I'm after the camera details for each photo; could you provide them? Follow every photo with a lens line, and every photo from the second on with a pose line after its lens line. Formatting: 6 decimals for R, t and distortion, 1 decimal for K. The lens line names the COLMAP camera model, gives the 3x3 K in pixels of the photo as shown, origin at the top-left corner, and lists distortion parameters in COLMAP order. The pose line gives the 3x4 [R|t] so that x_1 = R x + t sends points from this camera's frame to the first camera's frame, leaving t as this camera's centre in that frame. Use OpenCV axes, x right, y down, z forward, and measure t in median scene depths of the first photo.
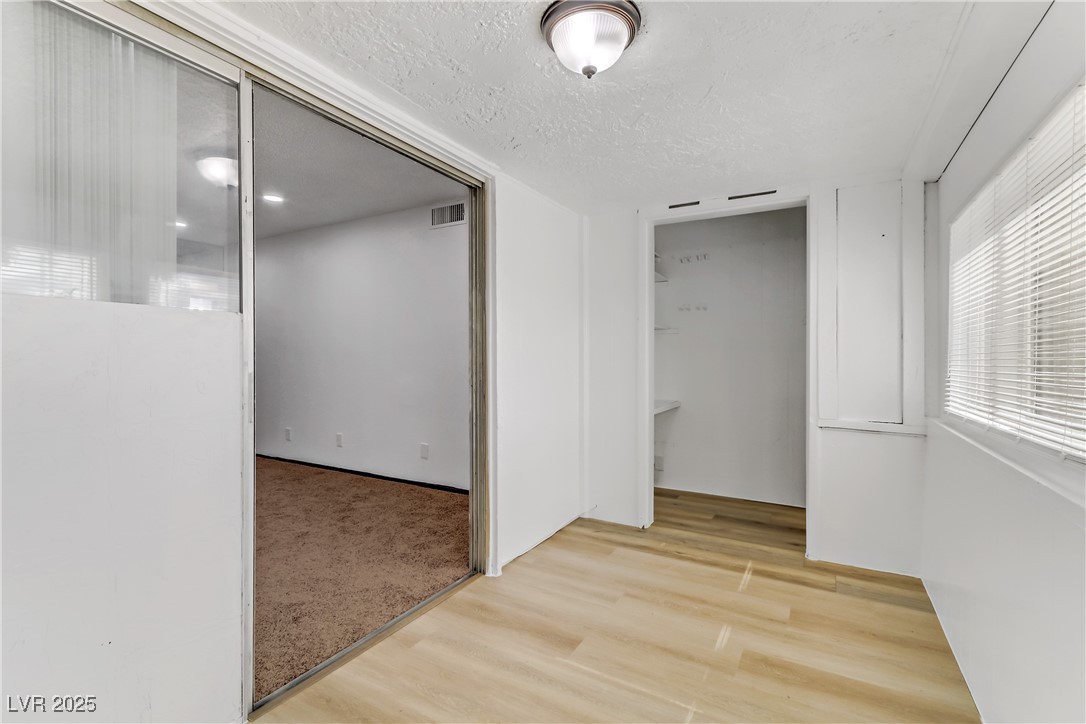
lens RADIAL K [[495.0, 0, 534.0], [0, 495.0, 361.7], [0, 0, 1]] dist [0.003809, 0.001859]
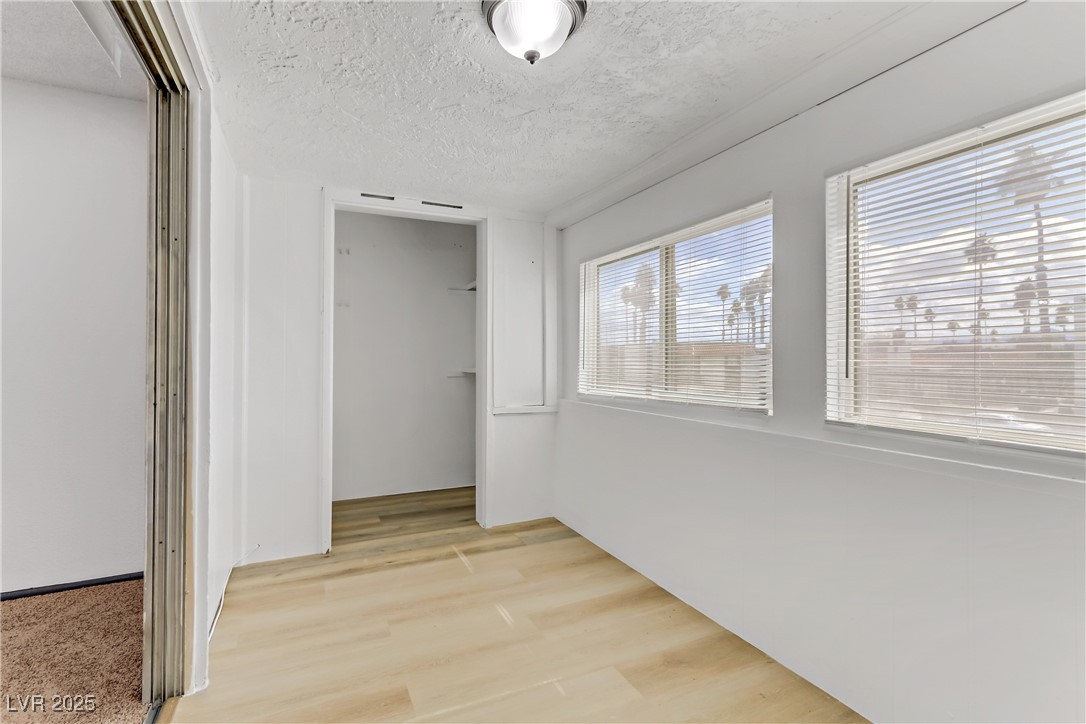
lens RADIAL K [[495.0, 0, 535.3], [0, 495.0, 355.4], [0, 0, 1]] dist [0.003809, 0.001859]
pose [[0.574191, -0.003432, 0.818714, -0.333233], [0.012695, 0.999908, -0.004712, -0.002796], [-0.818623, 0.013100, 0.574182, 0.227617]]
